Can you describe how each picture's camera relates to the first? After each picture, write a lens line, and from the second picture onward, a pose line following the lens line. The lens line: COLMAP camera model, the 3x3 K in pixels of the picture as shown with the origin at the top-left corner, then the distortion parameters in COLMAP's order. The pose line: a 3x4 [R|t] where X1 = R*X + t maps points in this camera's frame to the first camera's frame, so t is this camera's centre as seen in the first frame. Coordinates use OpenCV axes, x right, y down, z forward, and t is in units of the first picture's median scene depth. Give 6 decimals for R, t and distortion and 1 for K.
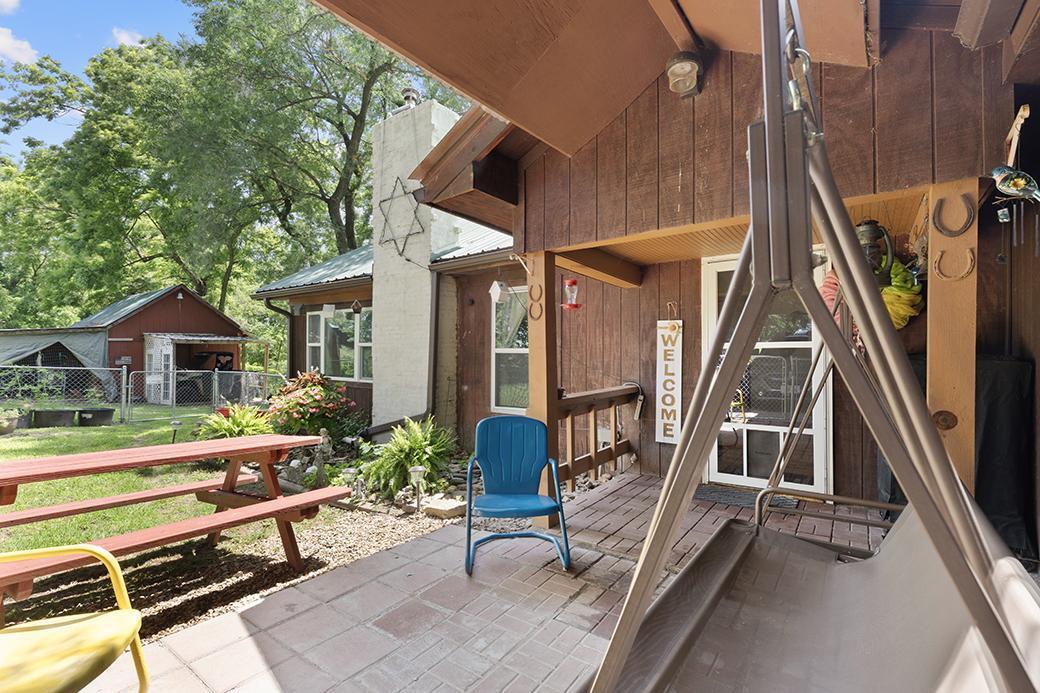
lens RADIAL K [[469.5, 0, 524.4], [0, 469.5, 347.1], [0, 0, 1]] dist [0.000182, 0.001266]
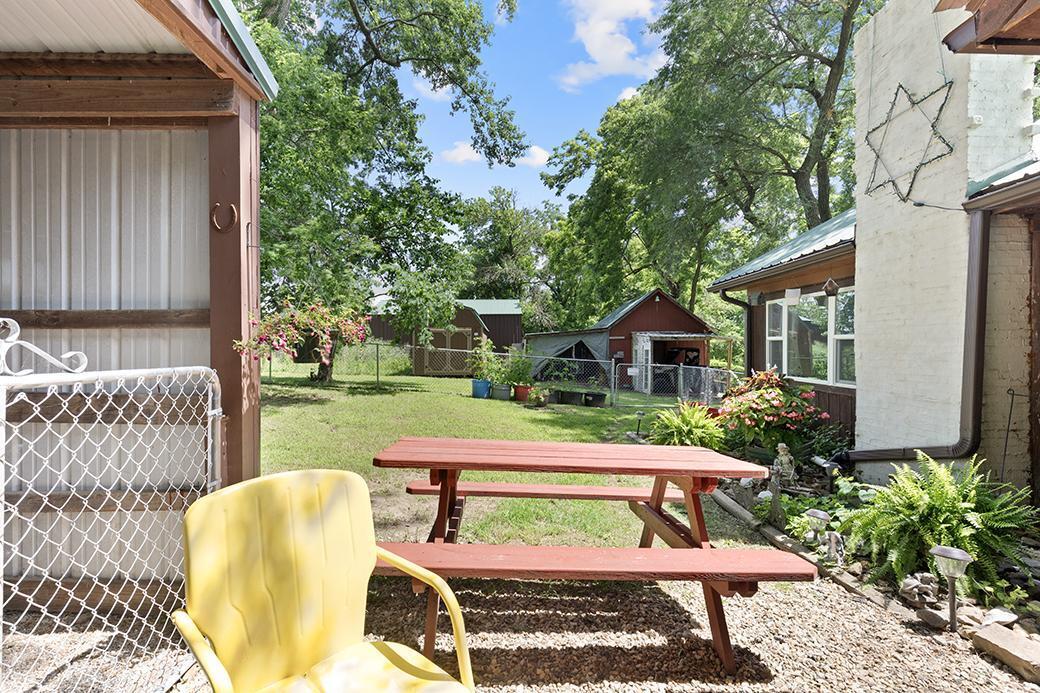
lens RADIAL K [[469.5, 0, 521.4], [0, 469.5, 346.3], [0, 0, 1]] dist [0.000182, 0.001266]
pose [[0.597254, -0.000495, -0.802052, -0.047136], [0.003900, 0.999990, 0.002287, 0.005999], [0.802043, -0.004494, 0.597250, 0.144794]]
